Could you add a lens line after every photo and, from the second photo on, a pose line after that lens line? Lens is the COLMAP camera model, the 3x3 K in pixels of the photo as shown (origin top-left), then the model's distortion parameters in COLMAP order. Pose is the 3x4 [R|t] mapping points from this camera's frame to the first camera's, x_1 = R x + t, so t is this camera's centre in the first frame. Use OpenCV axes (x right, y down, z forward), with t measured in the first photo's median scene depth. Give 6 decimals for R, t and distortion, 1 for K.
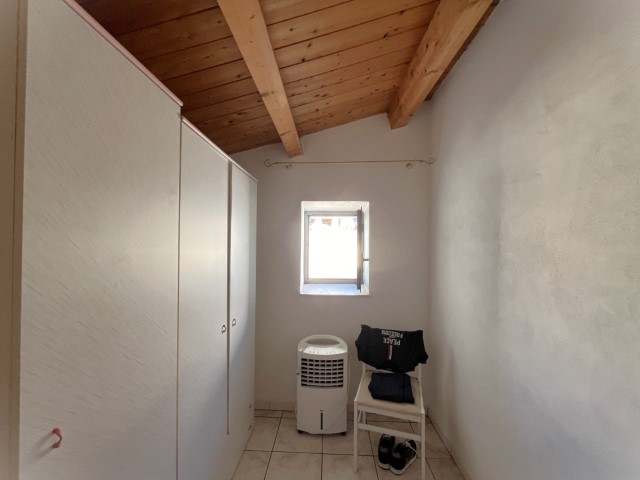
lens RADIAL K [[260.0, 0, 319.8], [0, 260.0, 241.8], [0, 0, 1]] dist [-0.001801, 0.000227]
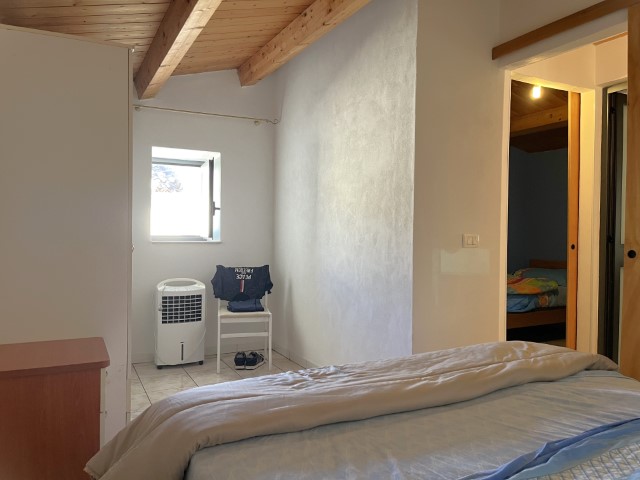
lens RADIAL K [[484.6, 0, 322.7], [0, 484.6, 241.7], [0, 0, 1]] dist [0.093560, -0.131204]
pose [[0.868966, -0.005800, 0.494839, -0.485981], [-0.009243, 0.999567, 0.027948, 0.164114], [-0.494786, -0.028860, 0.868535, -1.043264]]
